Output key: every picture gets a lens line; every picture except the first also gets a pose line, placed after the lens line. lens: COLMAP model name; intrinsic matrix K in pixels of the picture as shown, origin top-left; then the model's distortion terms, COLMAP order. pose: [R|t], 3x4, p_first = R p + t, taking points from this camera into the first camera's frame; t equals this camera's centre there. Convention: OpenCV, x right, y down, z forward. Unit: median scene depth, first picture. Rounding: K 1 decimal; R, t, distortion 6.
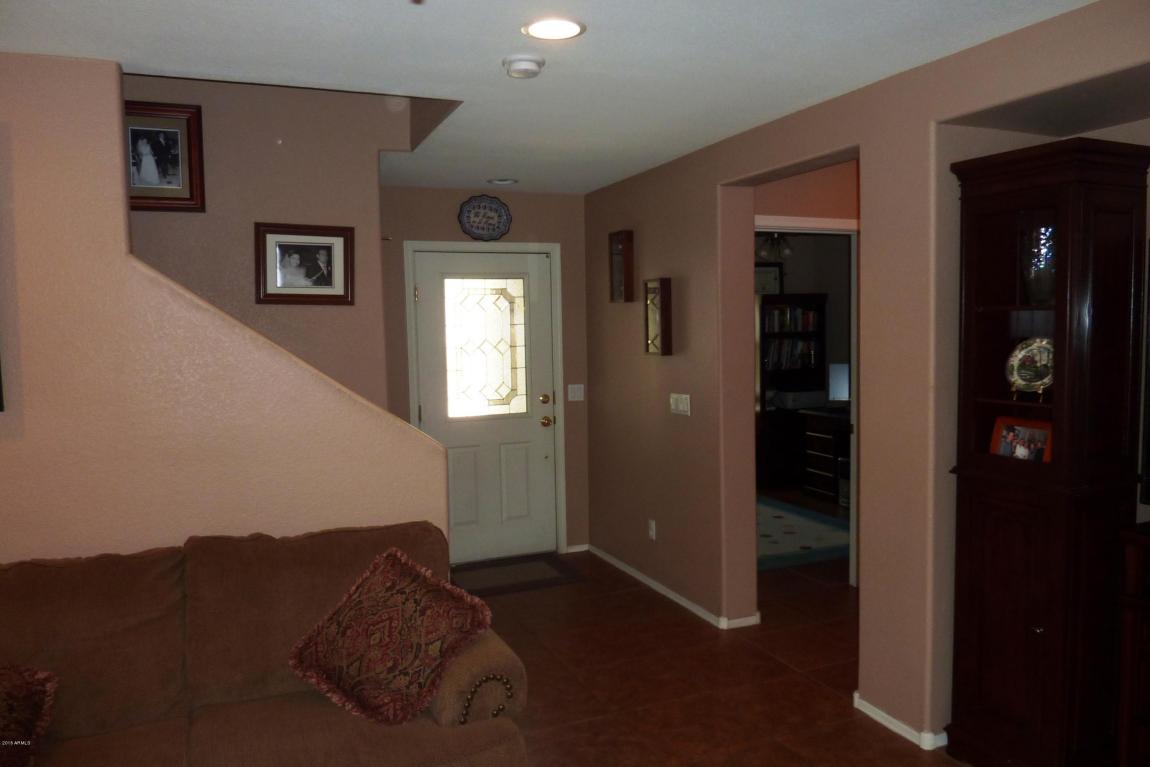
lens RADIAL K [[844.2, 0, 580.3], [0, 844.2, 384.7], [0, 0, 1]] dist [-0.009783, -0.025402]
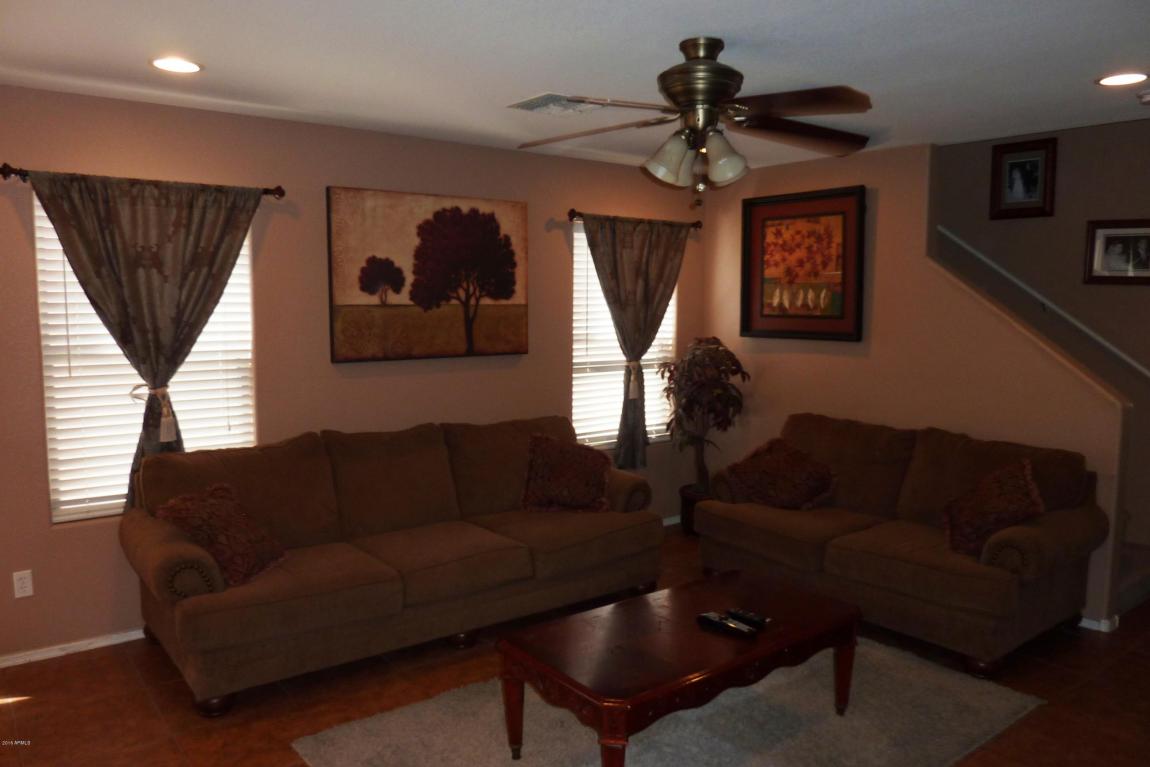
lens RADIAL K [[844.2, 0, 580.3], [0, 844.2, 384.7], [0, 0, 1]] dist [-0.009783, -0.025402]
pose [[0.259713, 0.120806, -0.958100, 0.556082], [-0.082073, 0.991316, 0.102747, -0.009740], [0.962192, 0.051950, 0.267372, -0.065398]]
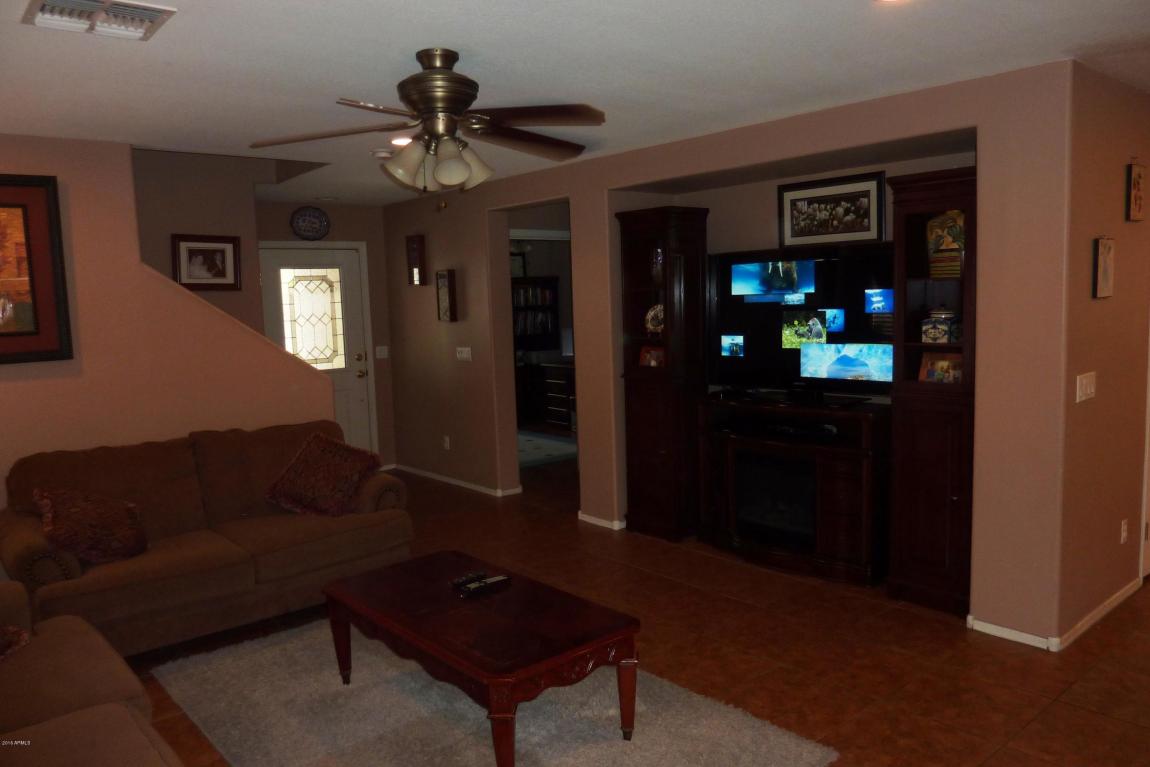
lens RADIAL K [[844.2, 0, 580.3], [0, 844.2, 384.7], [0, 0, 1]] dist [-0.009783, -0.025402]
pose [[0.954410, -0.043093, 0.295372, -0.128373], [0.034983, 0.998853, 0.032688, 0.035446], [-0.296442, -0.020864, 0.954823, -0.486844]]
